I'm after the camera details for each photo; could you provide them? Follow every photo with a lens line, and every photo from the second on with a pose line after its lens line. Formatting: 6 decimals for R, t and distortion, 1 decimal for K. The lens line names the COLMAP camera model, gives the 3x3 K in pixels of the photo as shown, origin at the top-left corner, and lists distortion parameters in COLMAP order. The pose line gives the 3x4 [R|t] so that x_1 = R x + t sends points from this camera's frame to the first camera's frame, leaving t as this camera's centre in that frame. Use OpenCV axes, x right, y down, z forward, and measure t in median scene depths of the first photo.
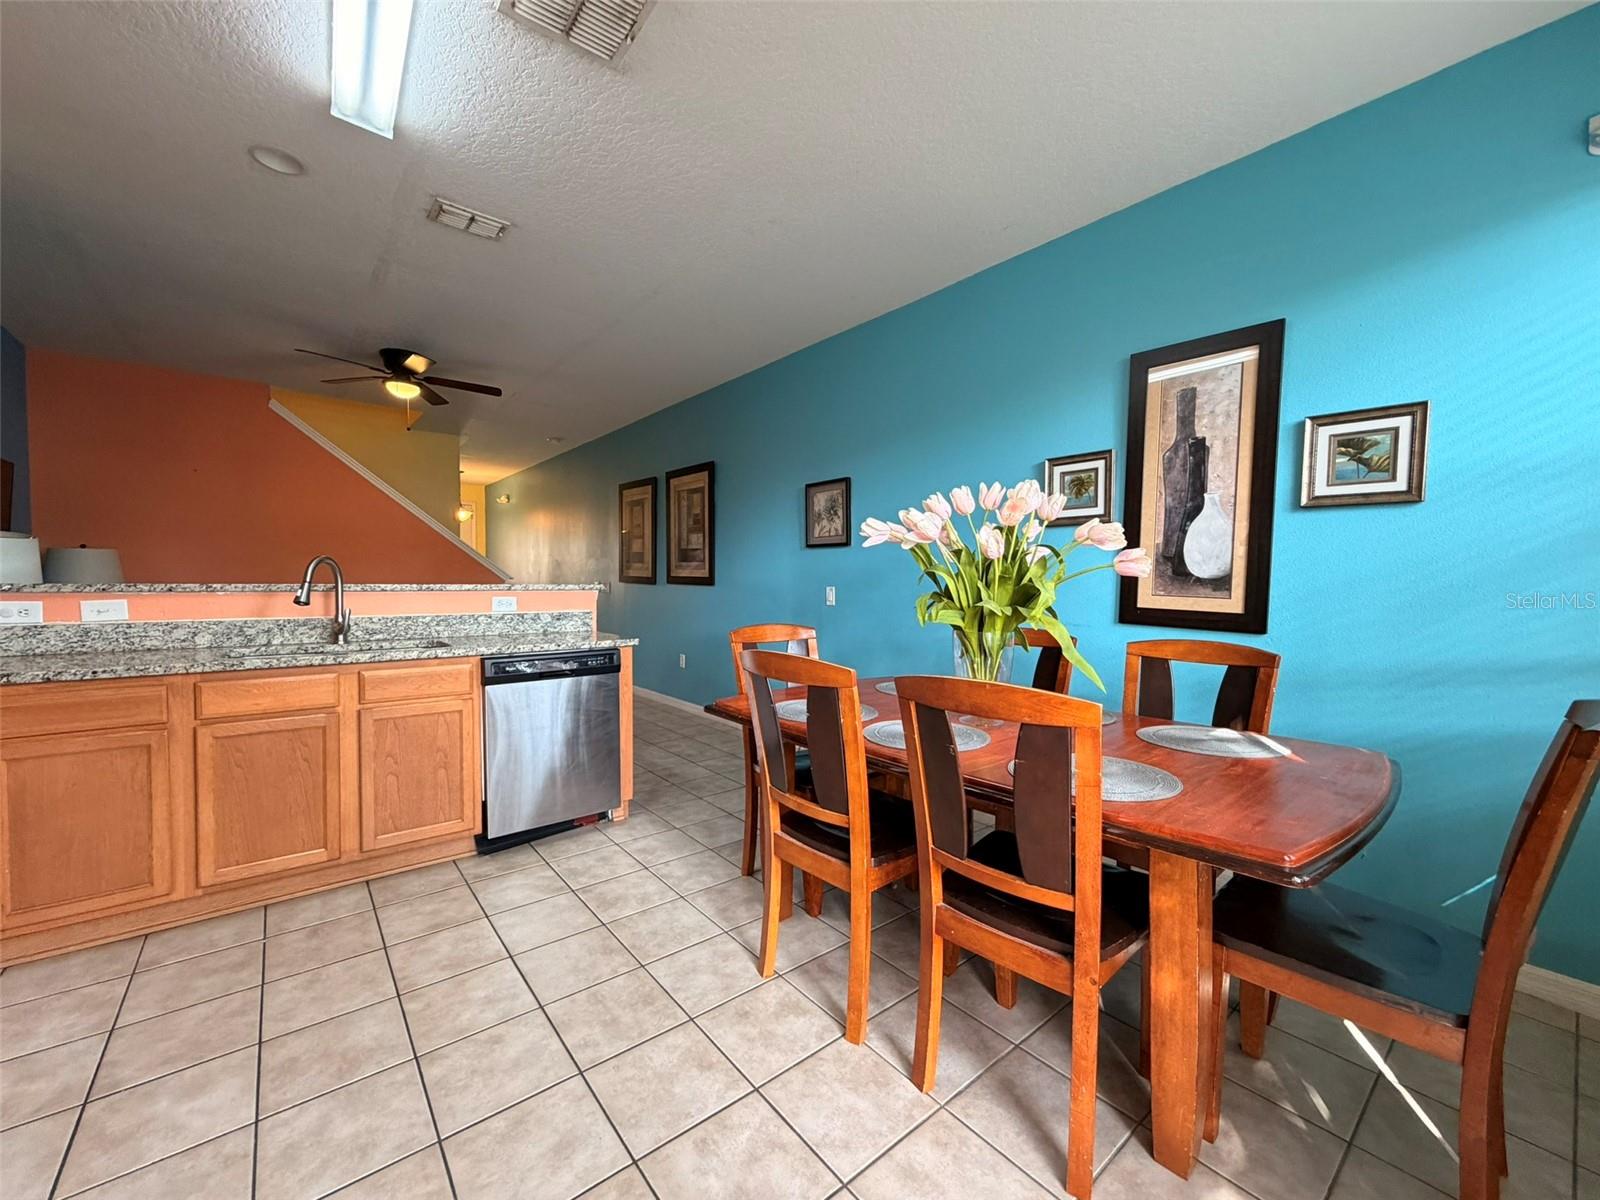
lens RADIAL K [[639.6, 0, 800.0], [0, 639.6, 600.0], [0, 0, 1]] dist [-0.000029, 0.000068]
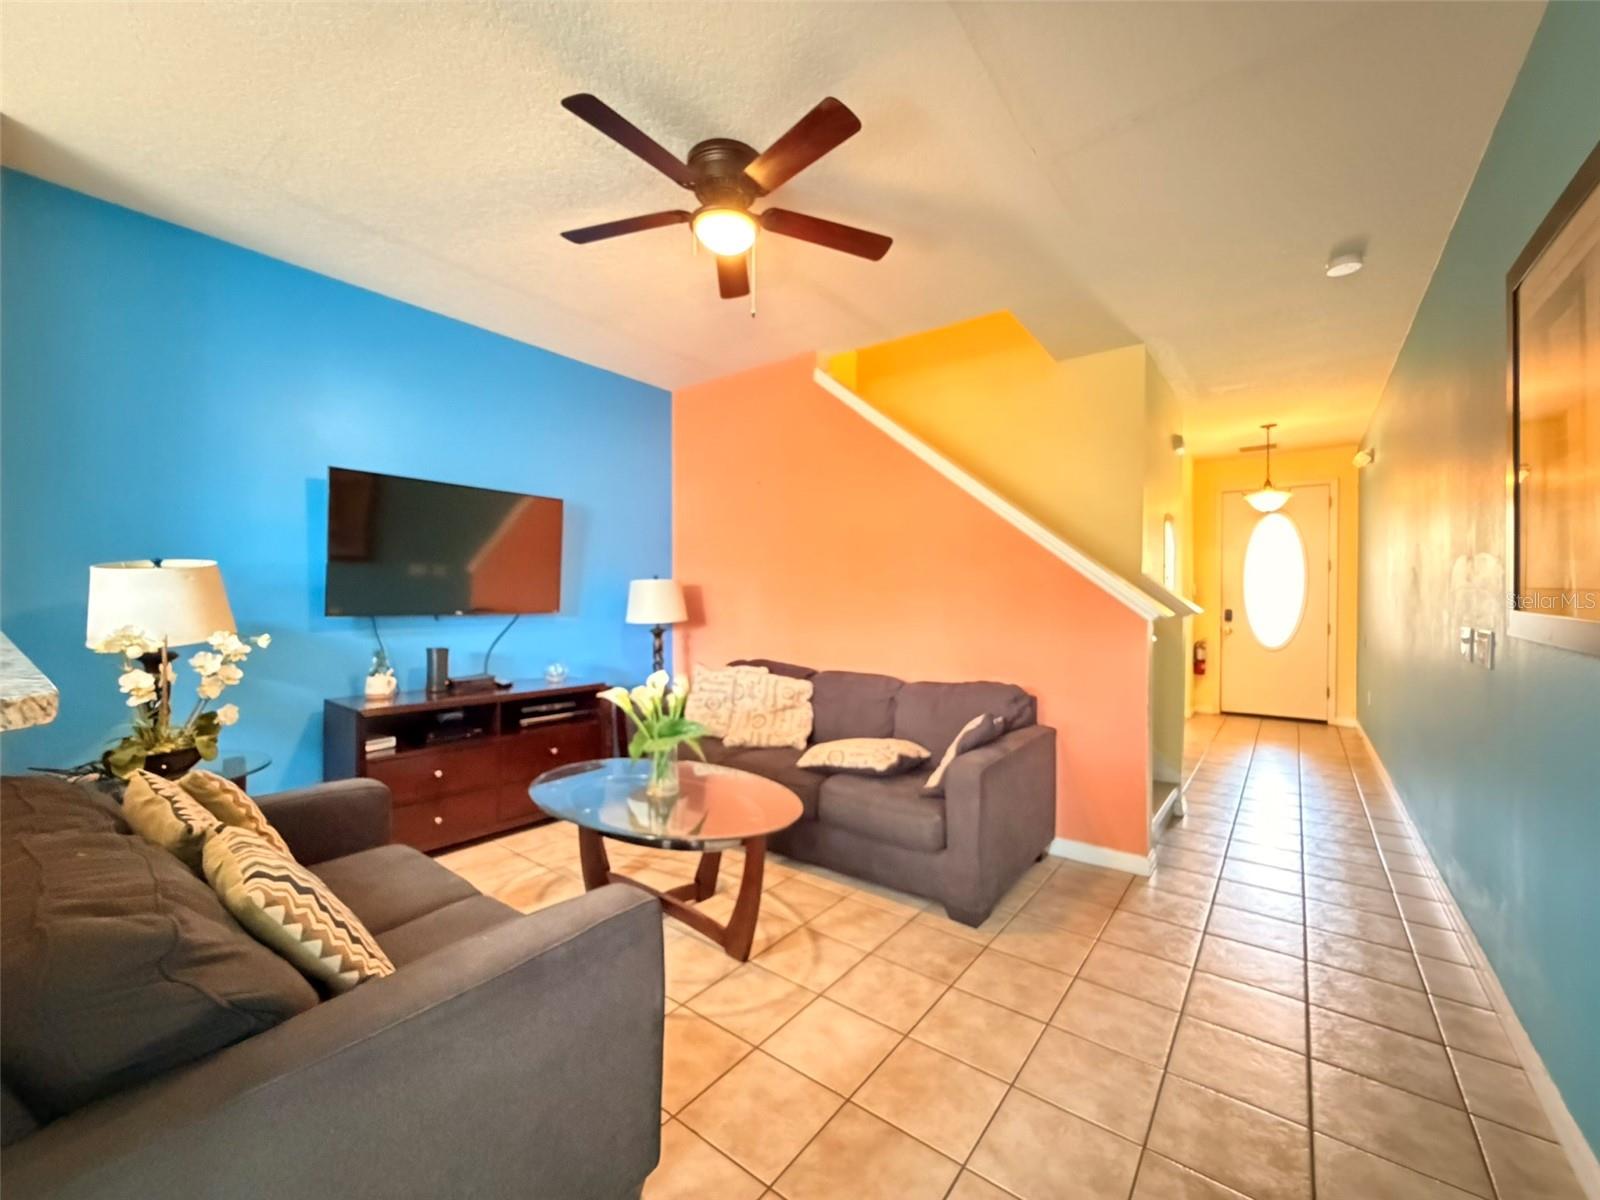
lens RADIAL K [[639.6, 0, 800.0], [0, 639.6, 600.0], [0, 0, 1]] dist [-0.000029, 0.000068]
pose [[0.226478, -0.001078, -0.974016, -0.253755], [-0.036647, 0.999282, -0.009627, -0.086749], [0.973327, 0.037875, 0.226276, 1.783301]]
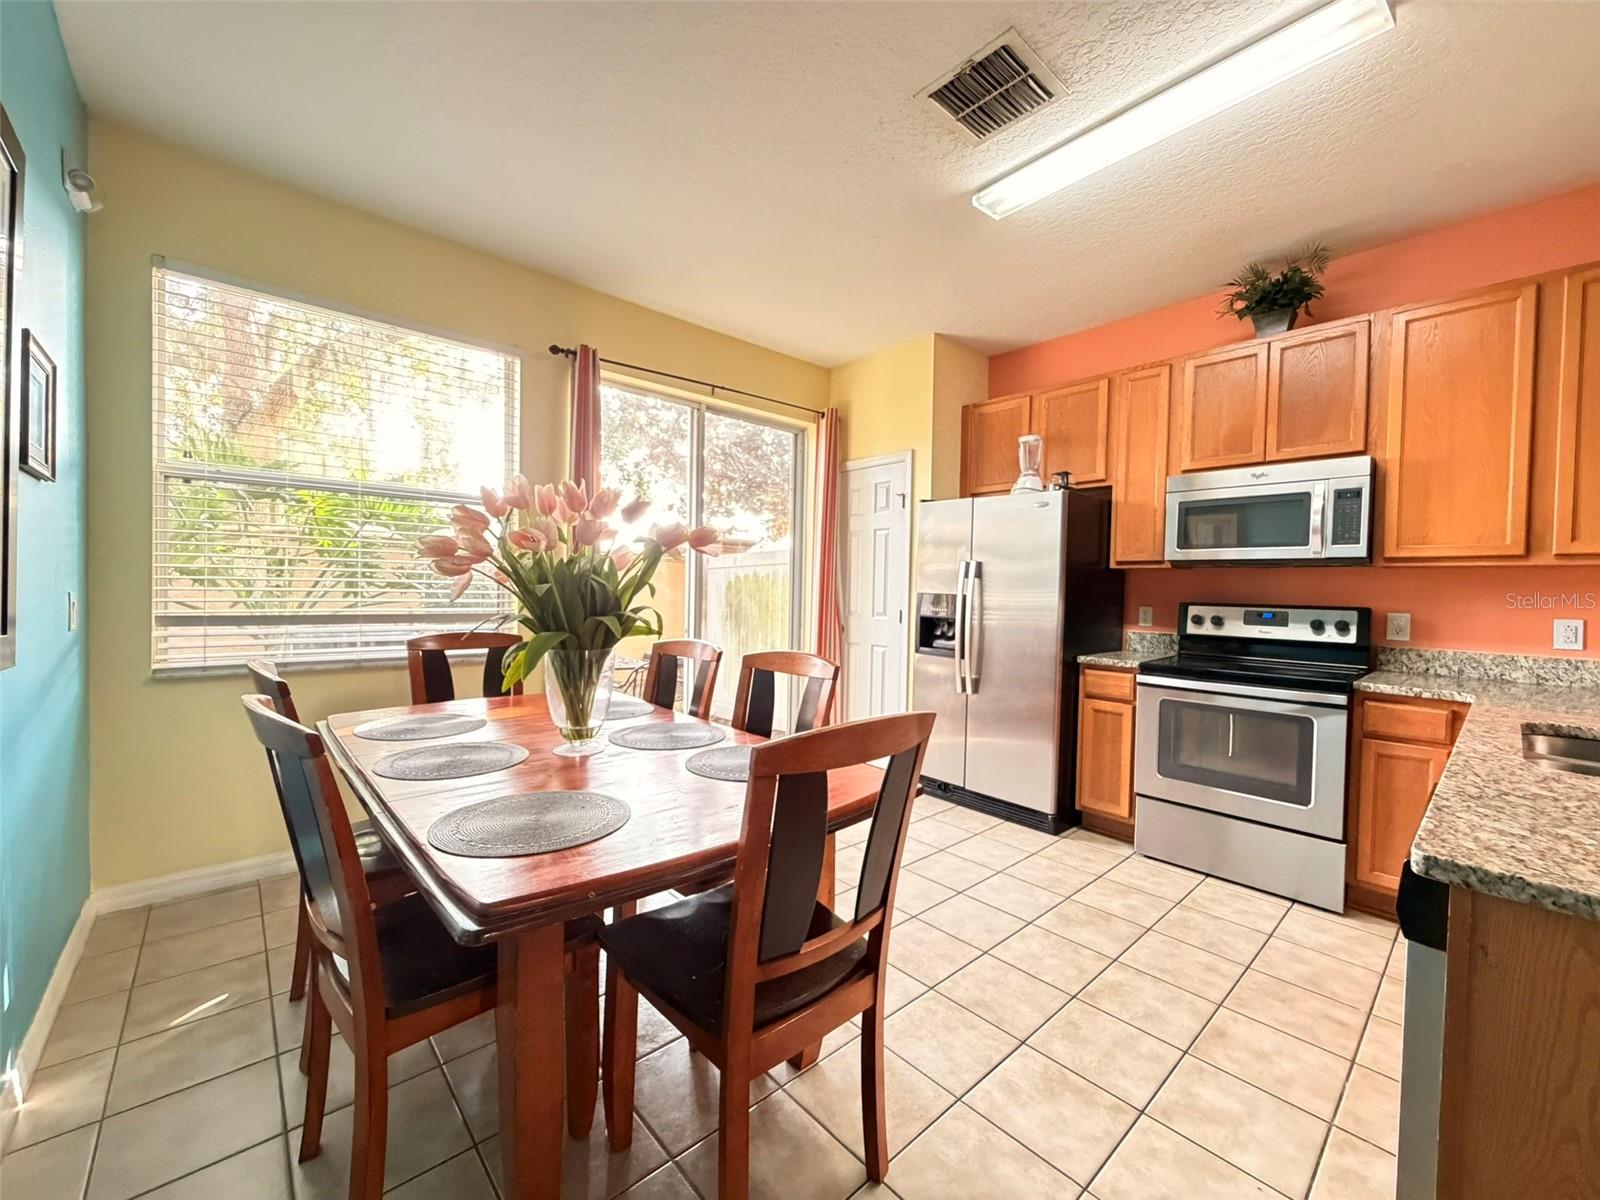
lens RADIAL K [[639.6, 0, 800.0], [0, 639.6, 600.0], [0, 0, 1]] dist [-0.000029, 0.000068]
pose [[-0.998357, -0.029356, -0.049210, 0.019284], [-0.031698, 0.998367, 0.047522, -0.055962], [0.047735, 0.049003, -0.997657, 1.529491]]
